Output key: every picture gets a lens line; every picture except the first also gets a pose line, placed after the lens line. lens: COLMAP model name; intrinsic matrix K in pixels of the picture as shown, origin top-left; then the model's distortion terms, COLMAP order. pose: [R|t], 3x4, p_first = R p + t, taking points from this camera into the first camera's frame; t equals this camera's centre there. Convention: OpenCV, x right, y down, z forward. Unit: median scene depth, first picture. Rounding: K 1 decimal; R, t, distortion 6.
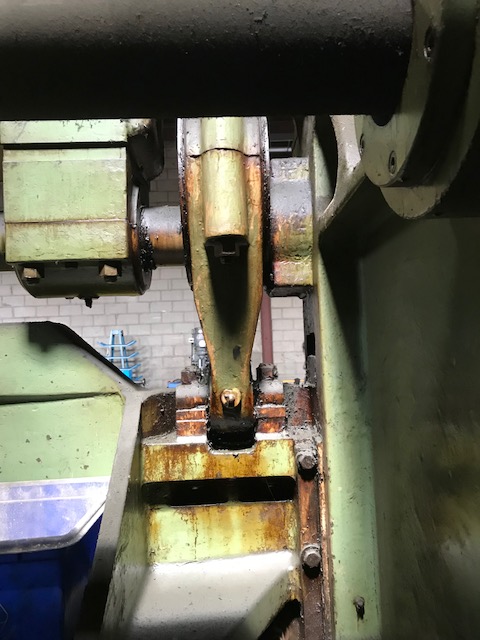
lens RADIAL K [[527.8, 0, 241.5], [0, 527.8, 319.1], [0, 0, 1]] dist [0.035843, -0.051721]
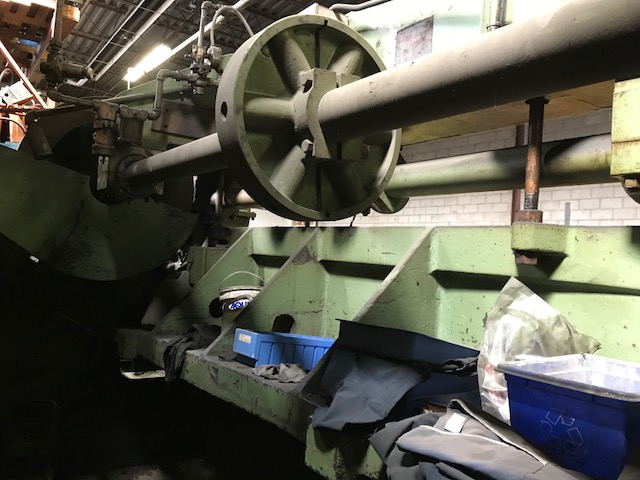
lens RADIAL K [[527.8, 0, 323.0], [0, 527.8, 237.0], [0, 0, 1]] dist [0.035843, -0.051721]
pose [[0.539669, 0.048094, -0.840503, 0.232576], [-0.037724, 0.998746, 0.032927, 0.019607], [0.841032, 0.013938, 0.540806, -0.215343]]
